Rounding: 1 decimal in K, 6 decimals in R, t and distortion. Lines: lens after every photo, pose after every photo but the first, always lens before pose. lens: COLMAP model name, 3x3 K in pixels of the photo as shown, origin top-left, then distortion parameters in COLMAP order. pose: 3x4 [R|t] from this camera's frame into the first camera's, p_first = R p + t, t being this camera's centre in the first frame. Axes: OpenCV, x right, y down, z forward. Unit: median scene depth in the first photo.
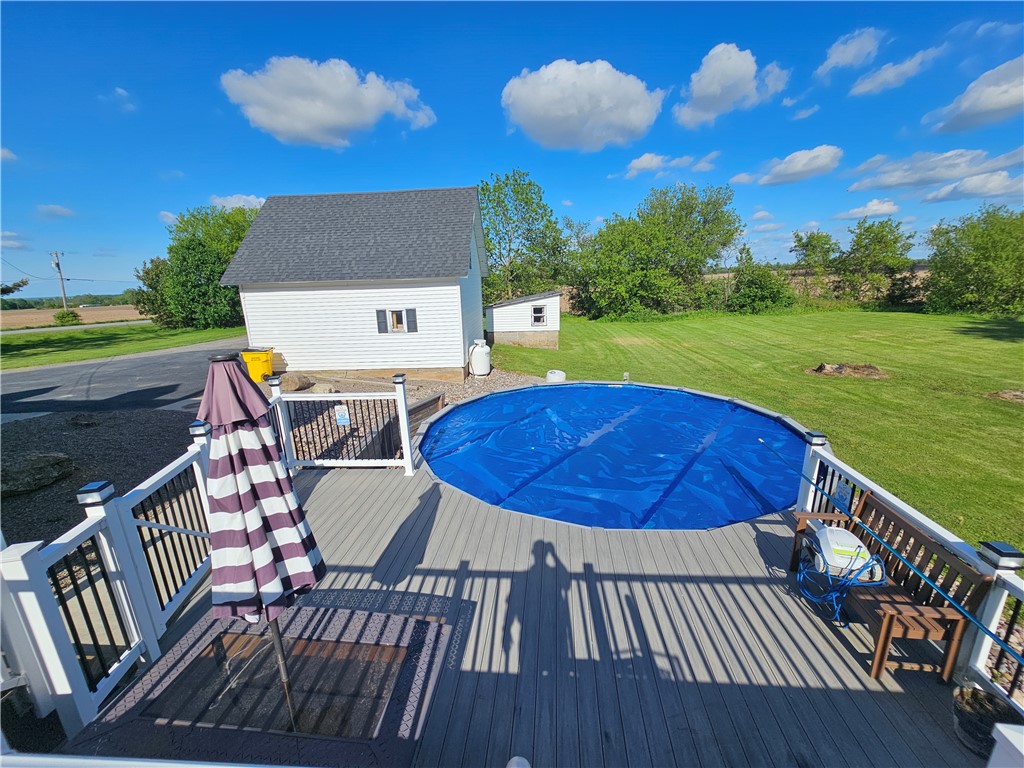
lens RADIAL K [[410.8, 0, 513.9], [0, 410.8, 390.1], [0, 0, 1]] dist [-0.001814, -0.001003]
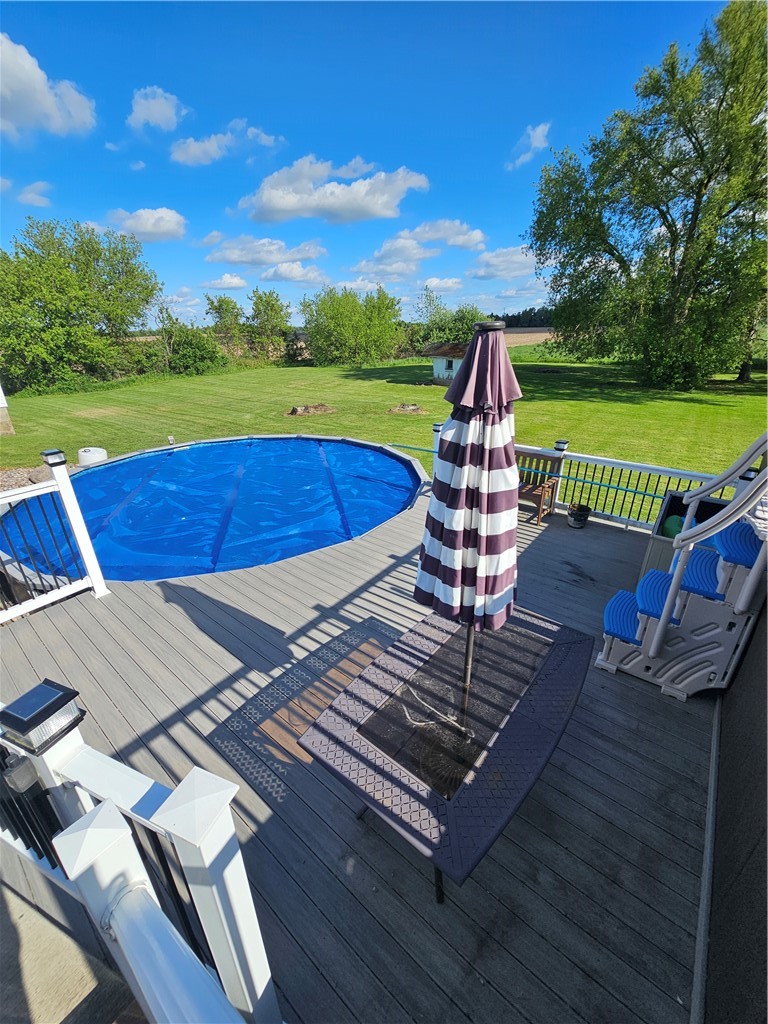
lens RADIAL K [[410.8, 0, 367.2], [0, 410.8, 520.7], [0, 0, 1]] dist [-0.001814, -0.001003]
pose [[0.561624, -0.322175, 0.762090, -0.096018], [0.212139, 0.946356, 0.243738, 0.002148], [-0.799735, 0.024780, 0.599842, 0.041848]]
